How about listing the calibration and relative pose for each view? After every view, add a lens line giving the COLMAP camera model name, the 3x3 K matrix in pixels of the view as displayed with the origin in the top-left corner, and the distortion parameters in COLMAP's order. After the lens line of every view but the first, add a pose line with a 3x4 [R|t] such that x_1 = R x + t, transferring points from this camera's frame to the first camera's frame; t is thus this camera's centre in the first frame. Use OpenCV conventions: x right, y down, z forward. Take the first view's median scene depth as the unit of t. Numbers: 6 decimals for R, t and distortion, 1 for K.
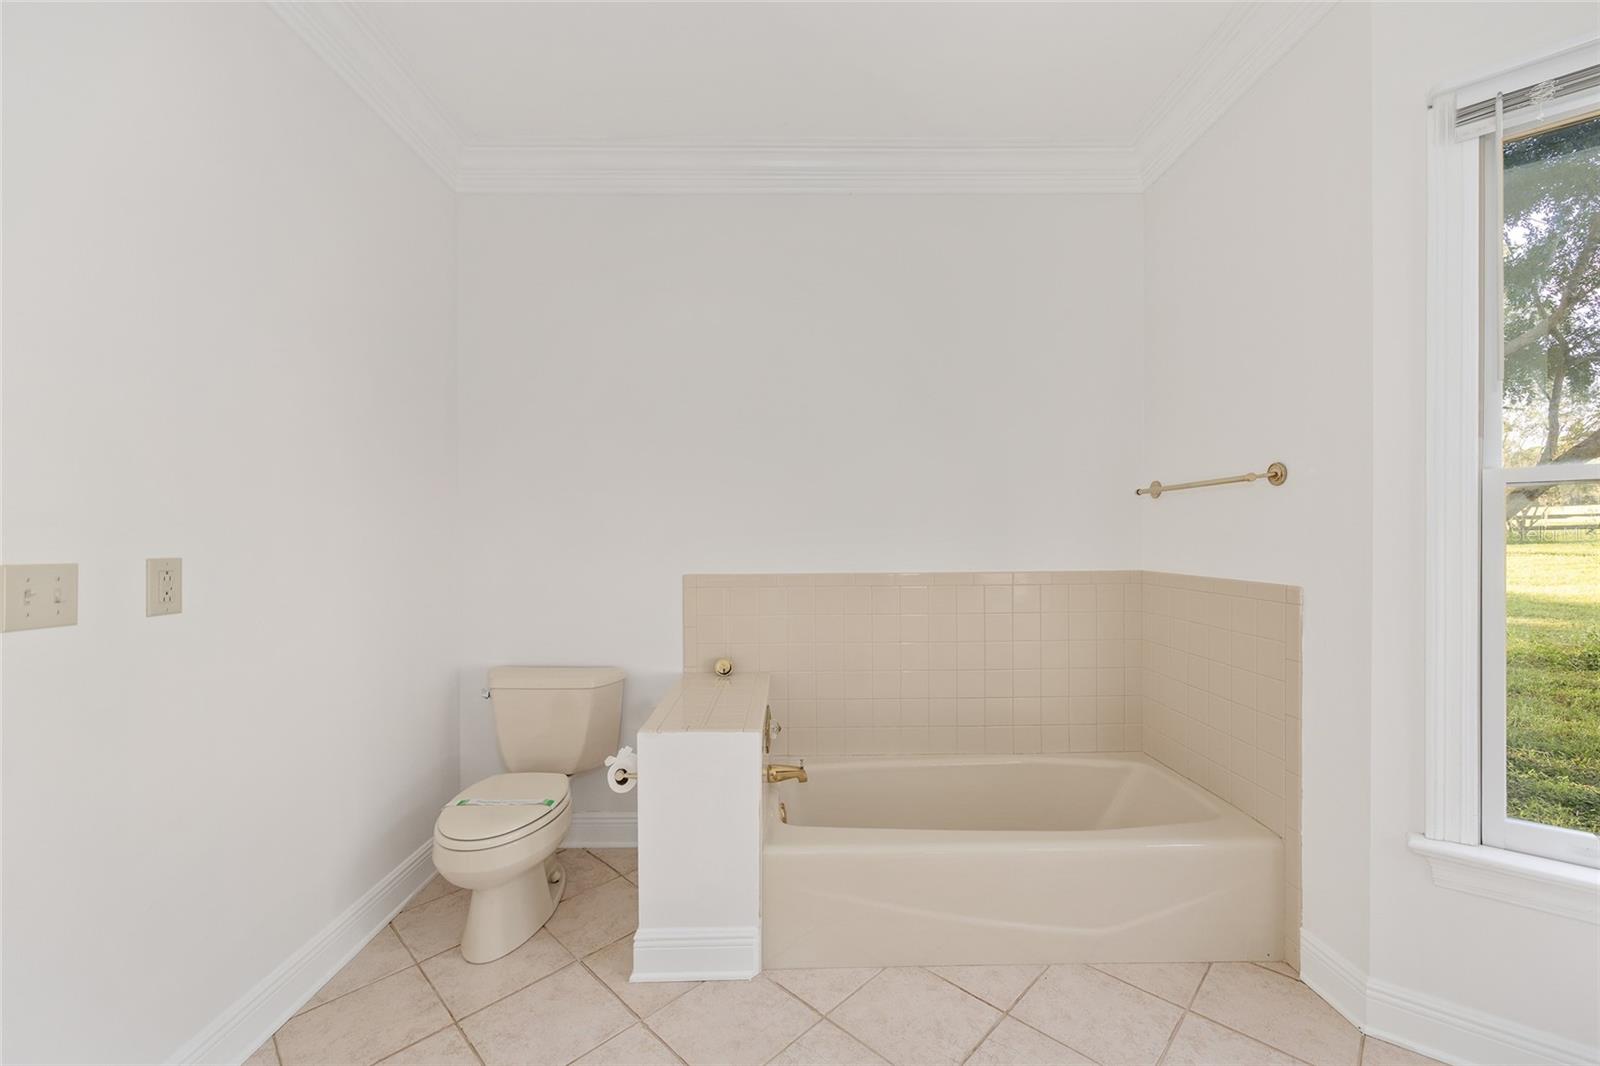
lens RADIAL K [[641.9, 0, 795.9], [0, 641.9, 537.5], [0, 0, 1]] dist [-0.002455, 0.000067]
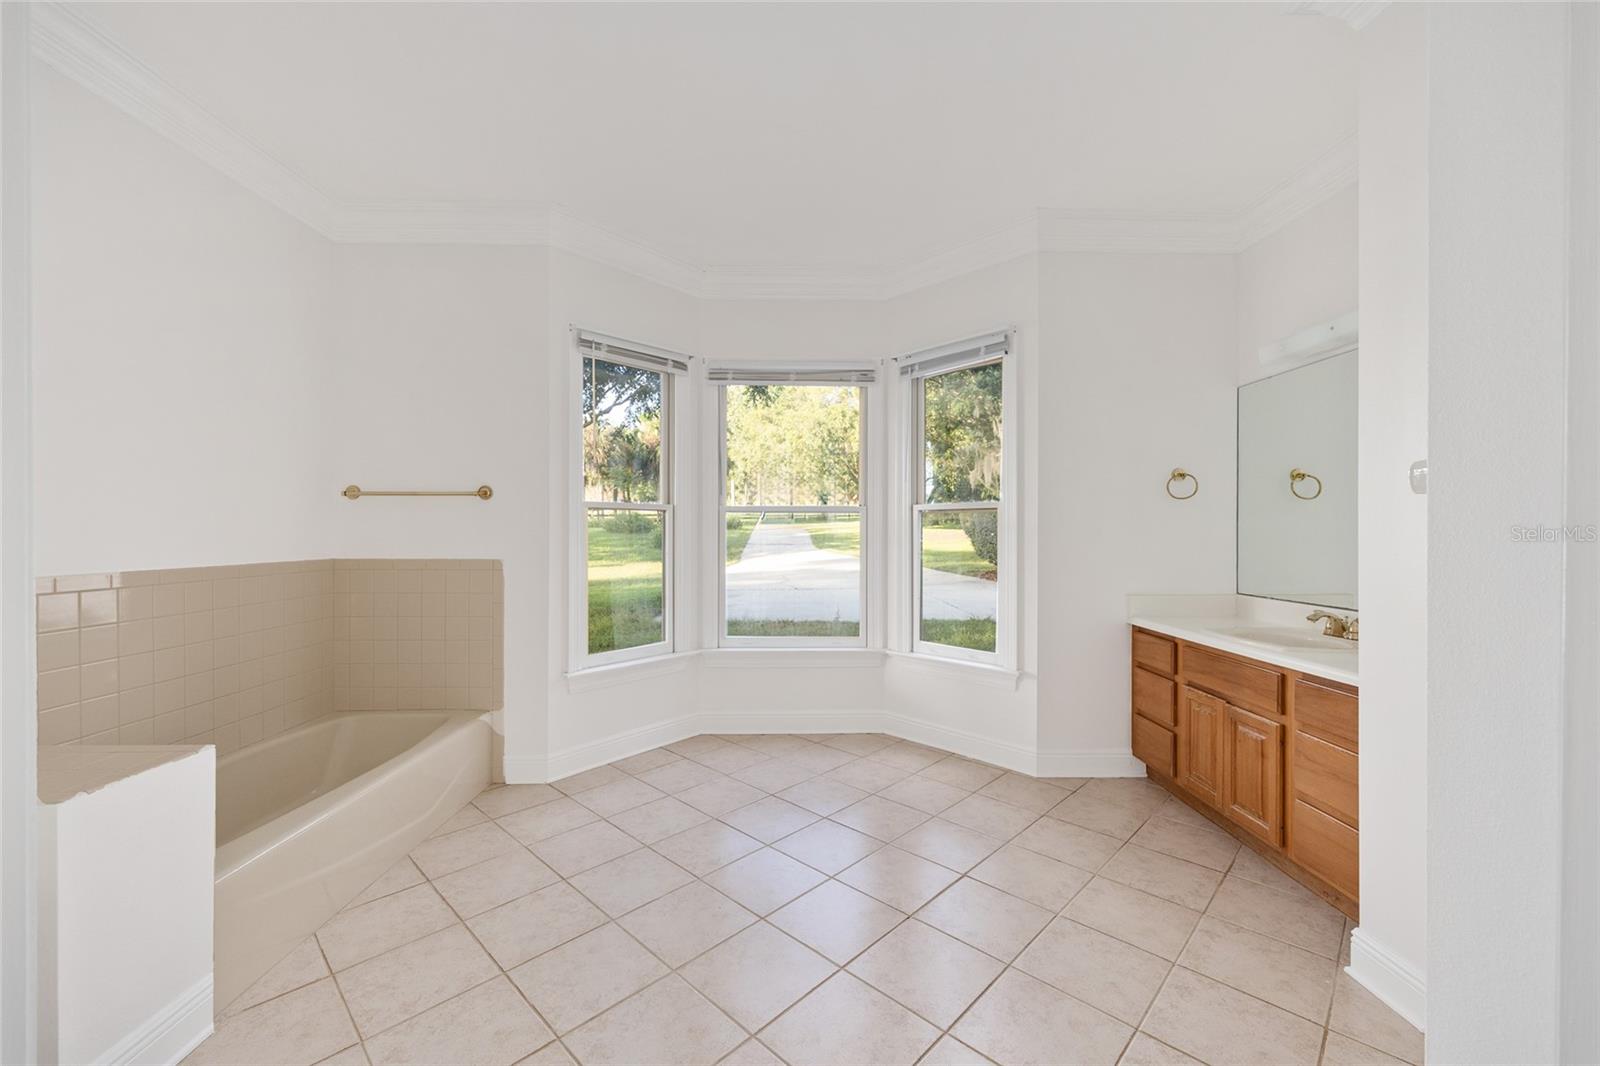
lens RADIAL K [[641.9, 0, 797.8], [0, 641.9, 532.4], [0, 0, 1]] dist [-0.002455, 0.000067]
pose [[-0.009740, 0.012077, 0.999880, -0.937906], [0.002416, 0.999924, -0.012054, 0.025784], [-0.999950, 0.002299, -0.009768, 0.213990]]
